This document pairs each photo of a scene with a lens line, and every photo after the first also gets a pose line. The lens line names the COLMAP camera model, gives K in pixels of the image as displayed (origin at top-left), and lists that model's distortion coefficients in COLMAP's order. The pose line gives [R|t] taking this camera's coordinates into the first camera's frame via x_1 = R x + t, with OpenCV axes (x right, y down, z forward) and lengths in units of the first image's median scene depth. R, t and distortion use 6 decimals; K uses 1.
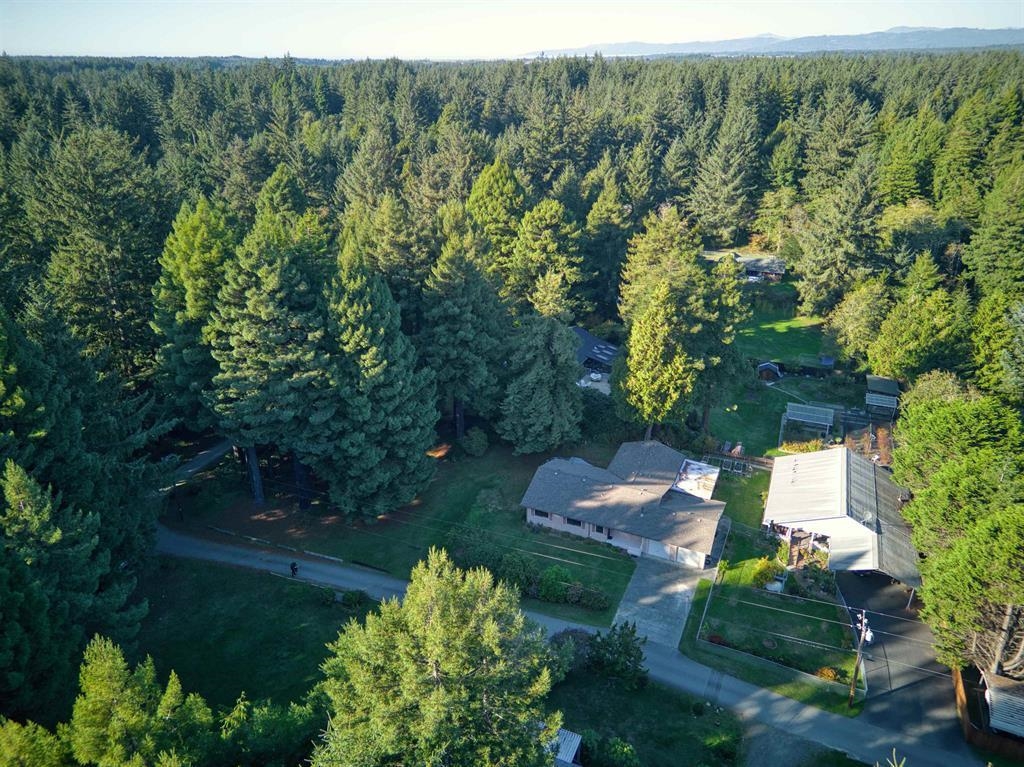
lens RADIAL K [[687.9, 0, 513.1], [0, 687.9, 375.5], [0, 0, 1]] dist [0.053354, -0.038507]
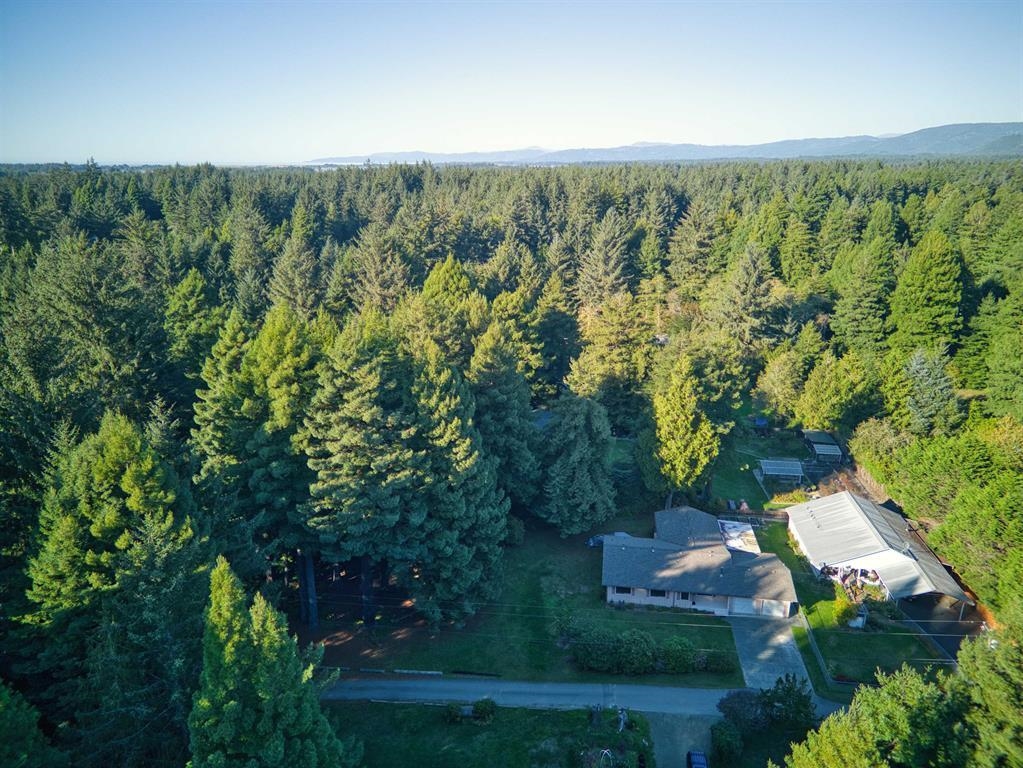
lens RADIAL K [[687.2, 0, 520.3], [0, 687.2, 375.9], [0, 0, 1]] dist [0.053354, -0.038507]
pose [[0.963956, -0.076258, 0.254899, -0.293207], [0.109508, 0.986850, -0.118895, -0.004252], [-0.242481, 0.142523, 0.959630, 0.019069]]
